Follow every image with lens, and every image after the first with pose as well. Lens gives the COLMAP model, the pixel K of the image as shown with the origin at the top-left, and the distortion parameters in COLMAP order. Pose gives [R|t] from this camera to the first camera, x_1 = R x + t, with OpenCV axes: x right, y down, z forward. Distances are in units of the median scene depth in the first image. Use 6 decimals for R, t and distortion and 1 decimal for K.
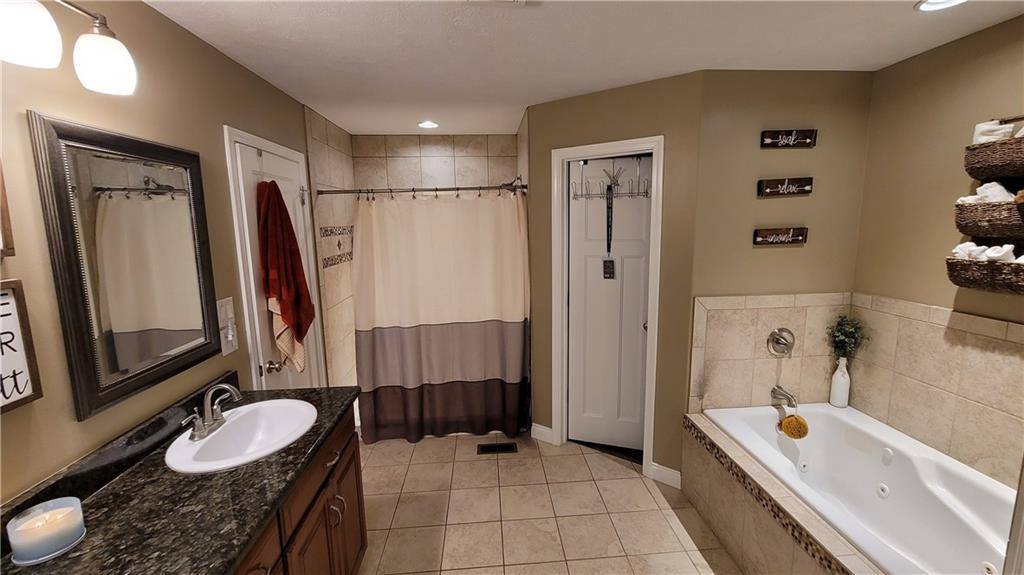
lens RADIAL K [[419.1, 0, 517.9], [0, 419.1, 283.4], [0, 0, 1]] dist [0.003994, -0.000331]
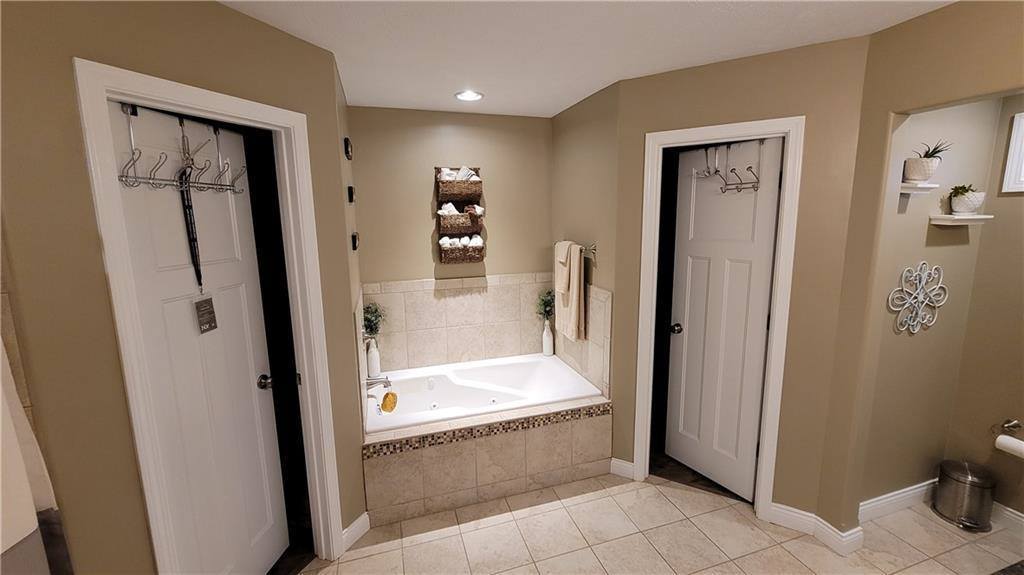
lens RADIAL K [[419.1, 0, 517.9], [0, 419.1, 283.4], [0, 0, 1]] dist [0.003994, -0.000331]
pose [[-0.236685, -0.138192, 0.961708, -0.608795], [0.160676, 0.970637, 0.179019, -0.157720], [-0.958208, 0.196895, -0.207531, 1.012511]]
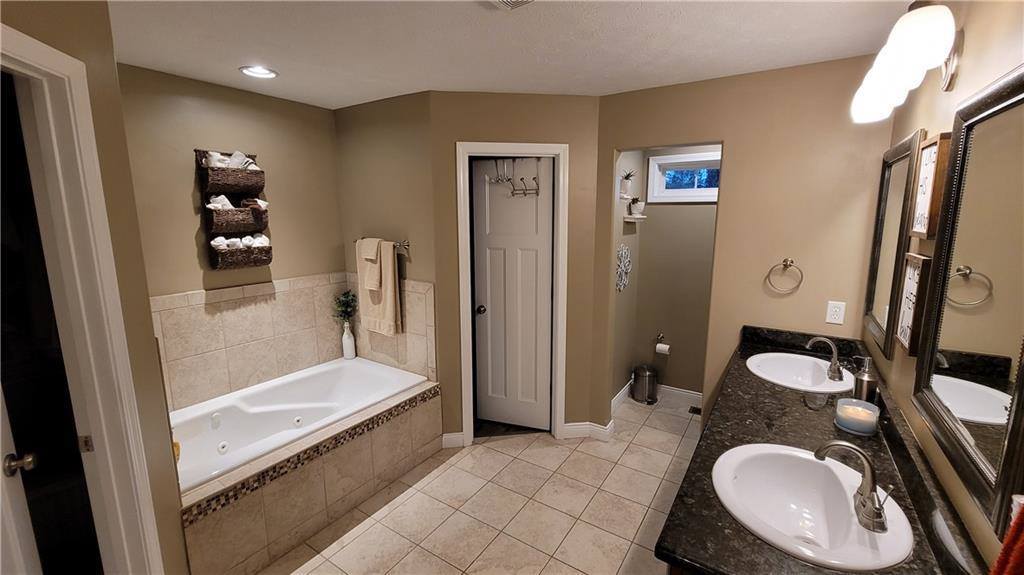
lens RADIAL K [[419.1, 0, 517.9], [0, 419.1, 283.4], [0, 0, 1]] dist [0.003994, -0.000331]
pose [[-0.794918, -0.086704, 0.600490, -0.511476], [0.100871, 0.957075, 0.271722, -0.208626], [-0.598273, 0.276568, -0.752050, 1.366129]]
